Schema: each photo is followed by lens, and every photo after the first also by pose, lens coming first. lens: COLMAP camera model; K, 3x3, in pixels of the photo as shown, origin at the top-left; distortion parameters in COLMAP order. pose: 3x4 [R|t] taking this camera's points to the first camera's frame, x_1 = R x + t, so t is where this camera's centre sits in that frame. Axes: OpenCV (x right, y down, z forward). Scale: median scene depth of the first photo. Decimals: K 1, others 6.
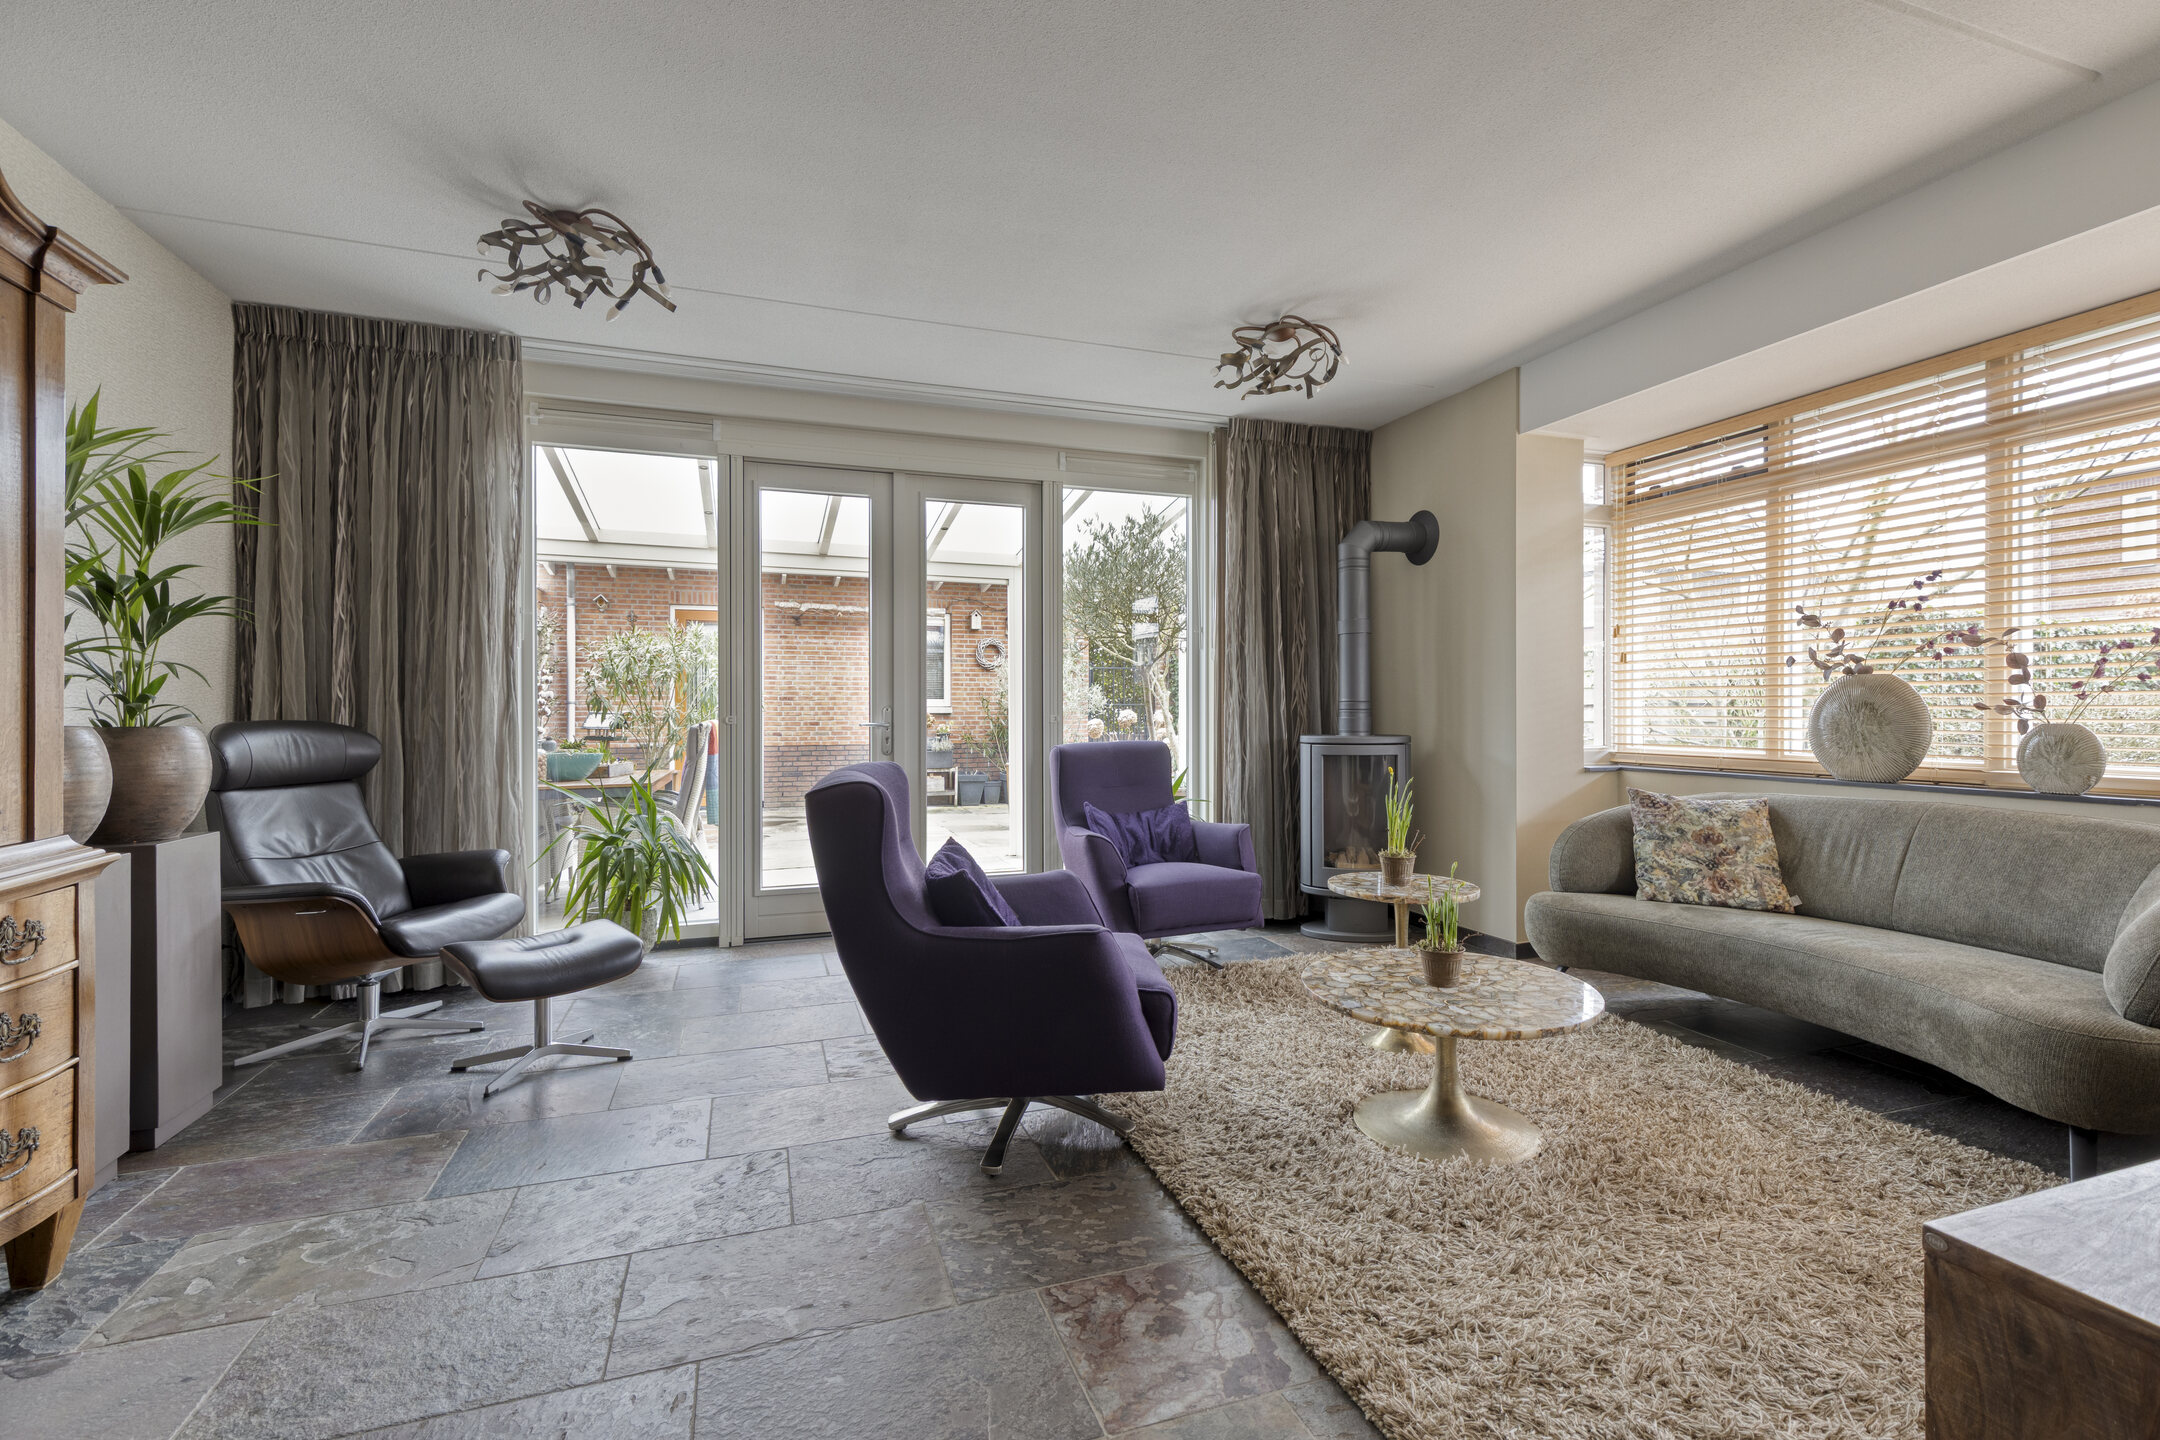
lens RADIAL K [[964.9, 0, 1093.7], [0, 964.9, 713.5], [0, 0, 1]] dist [0.010019, -0.003643]
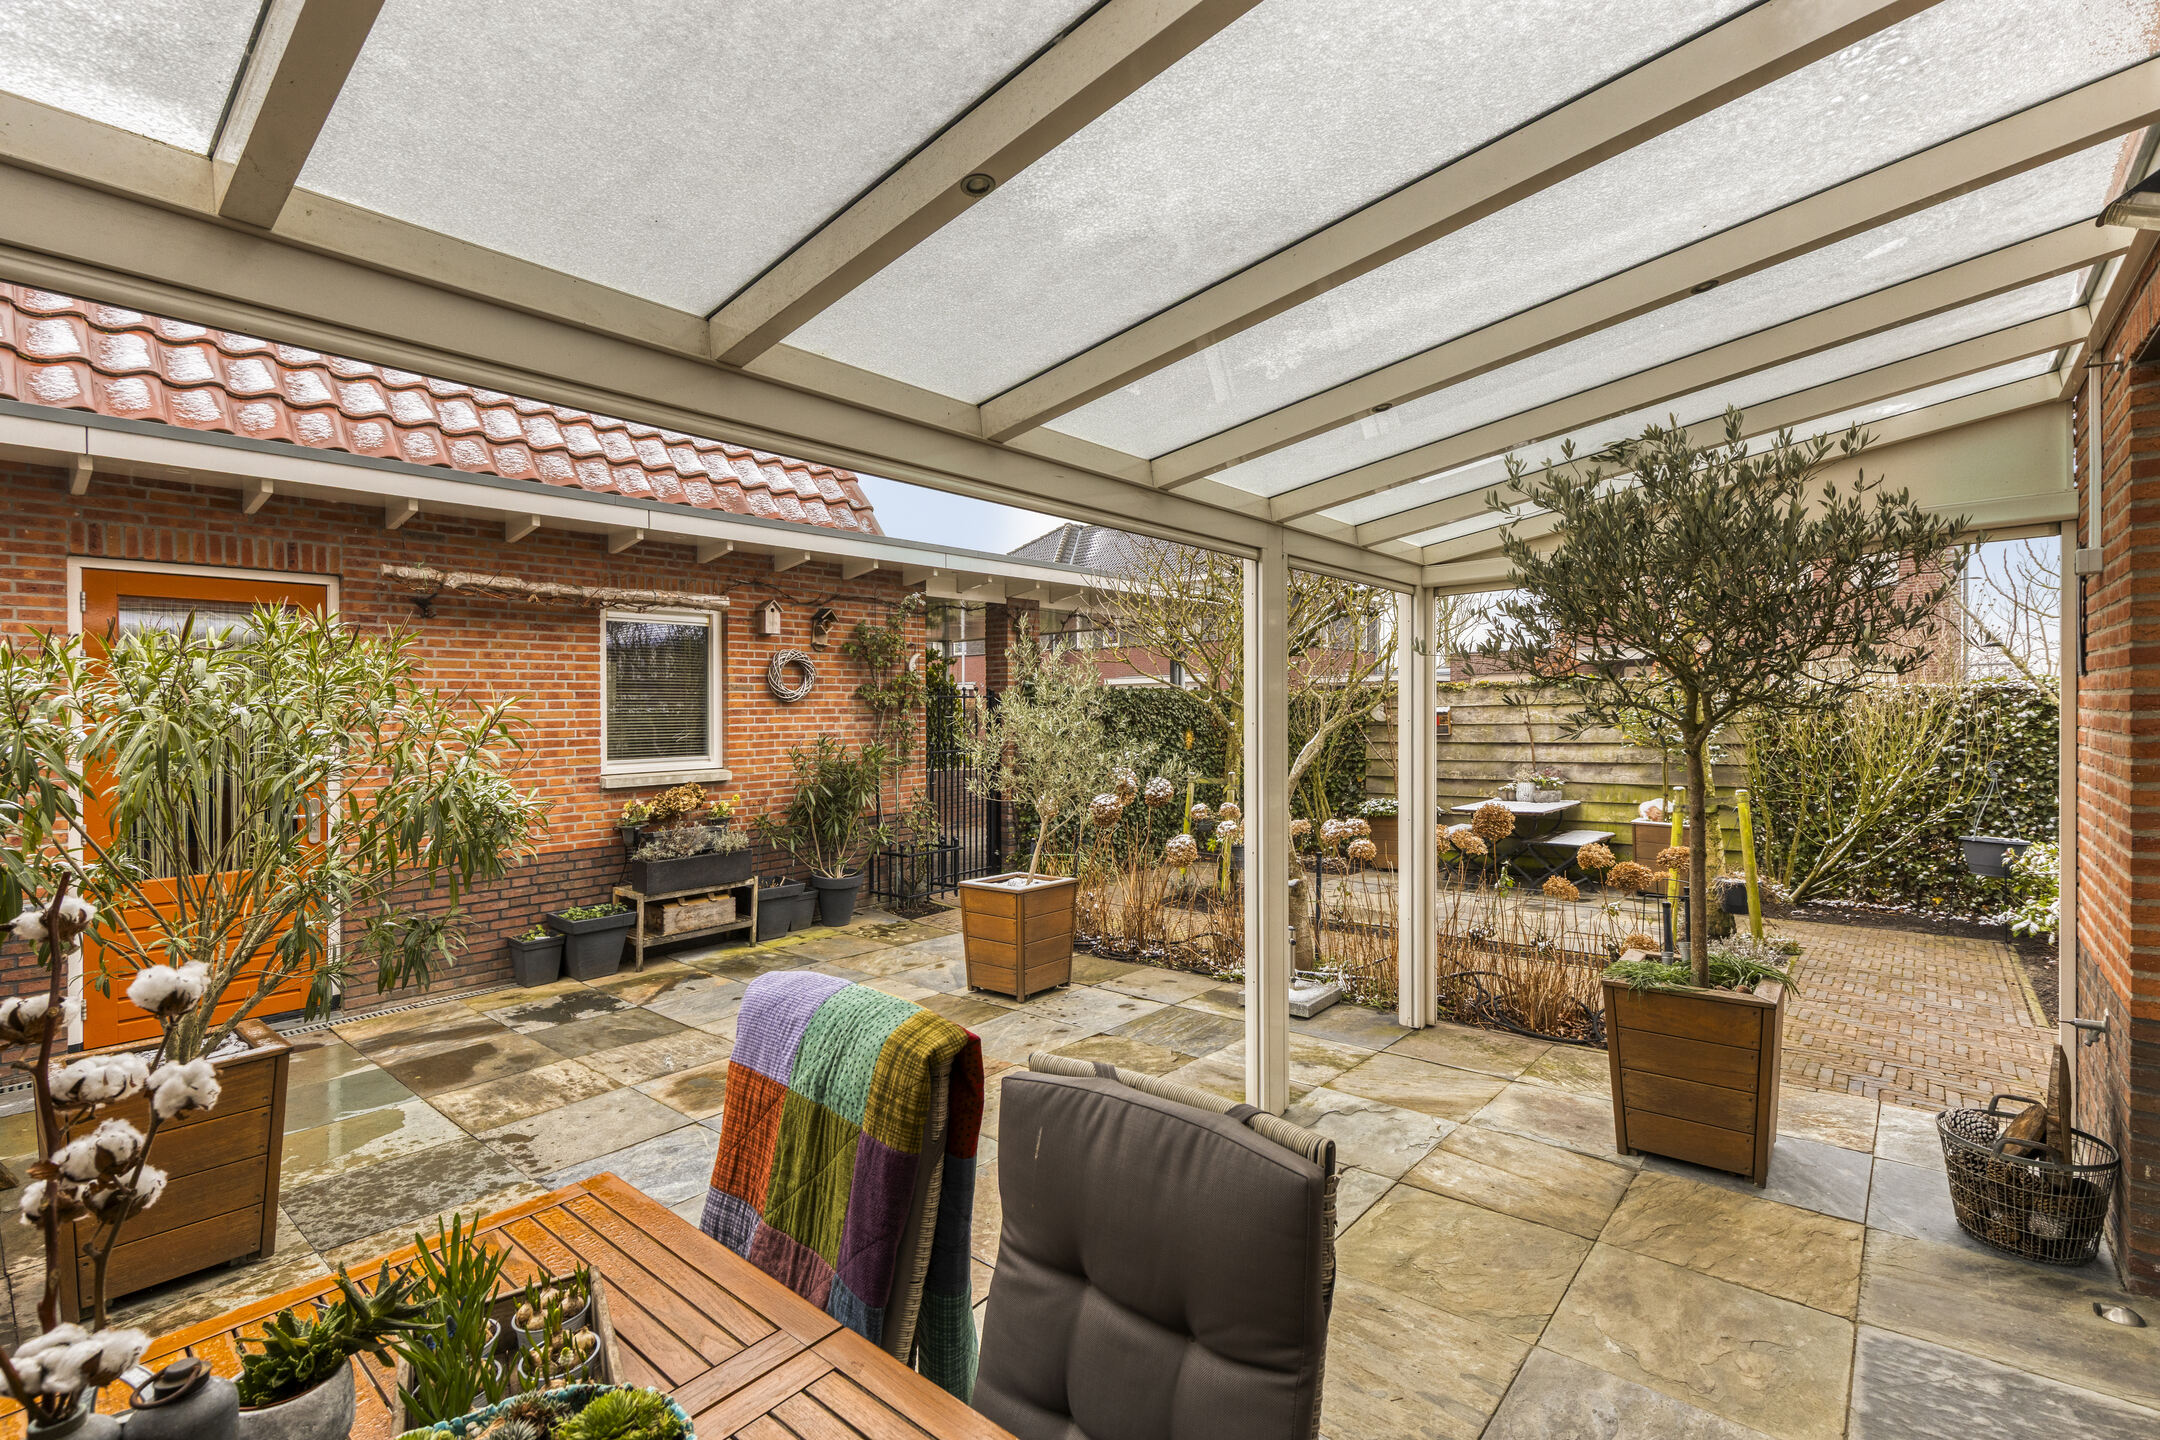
lens RADIAL K [[964.9, 0, 1089.0], [0, 964.9, 712.9], [0, 0, 1]] dist [0.010019, -0.003643]
pose [[0.860671, -0.012660, 0.509004, -0.868305], [0.014423, 0.999896, 0.000483, -0.126385], [-0.508957, 0.006926, 0.860764, 1.348429]]
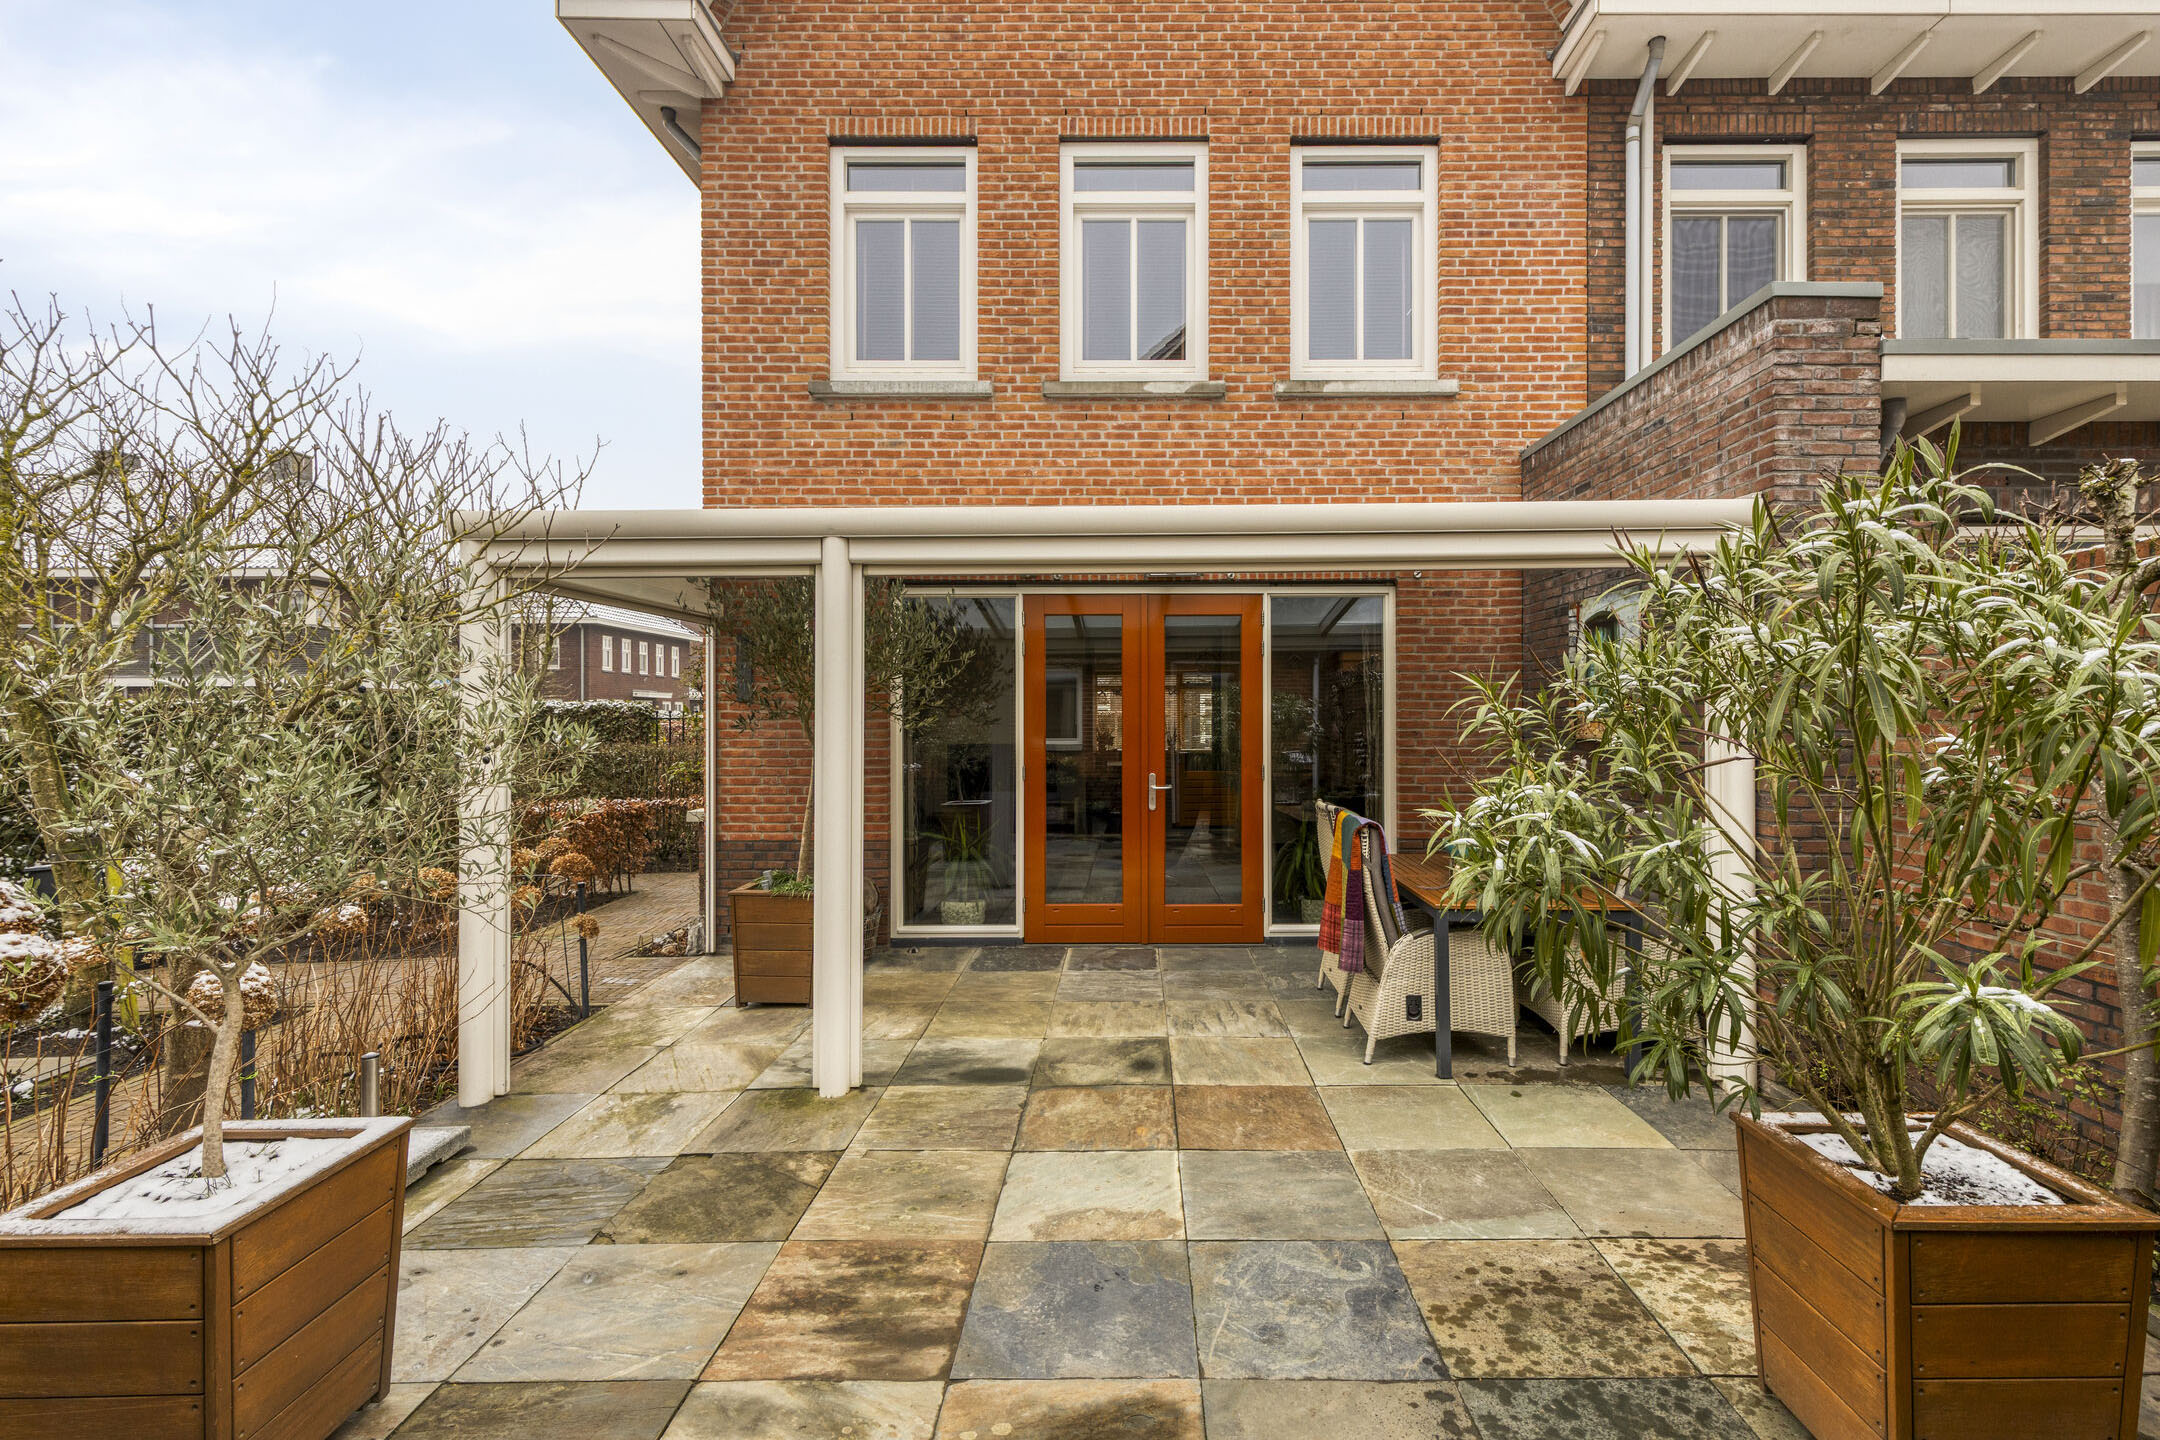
lens RADIAL K [[964.9, 0, 1139.9], [0, 964.9, 726.8], [0, 0, 1]] dist [0.010019, -0.003643]
pose [[-0.946295, 0.002066, 0.323299, -0.872592], [0.006211, 0.999911, 0.011790, -0.119355], [-0.323246, 0.013165, -0.946223, 3.119708]]
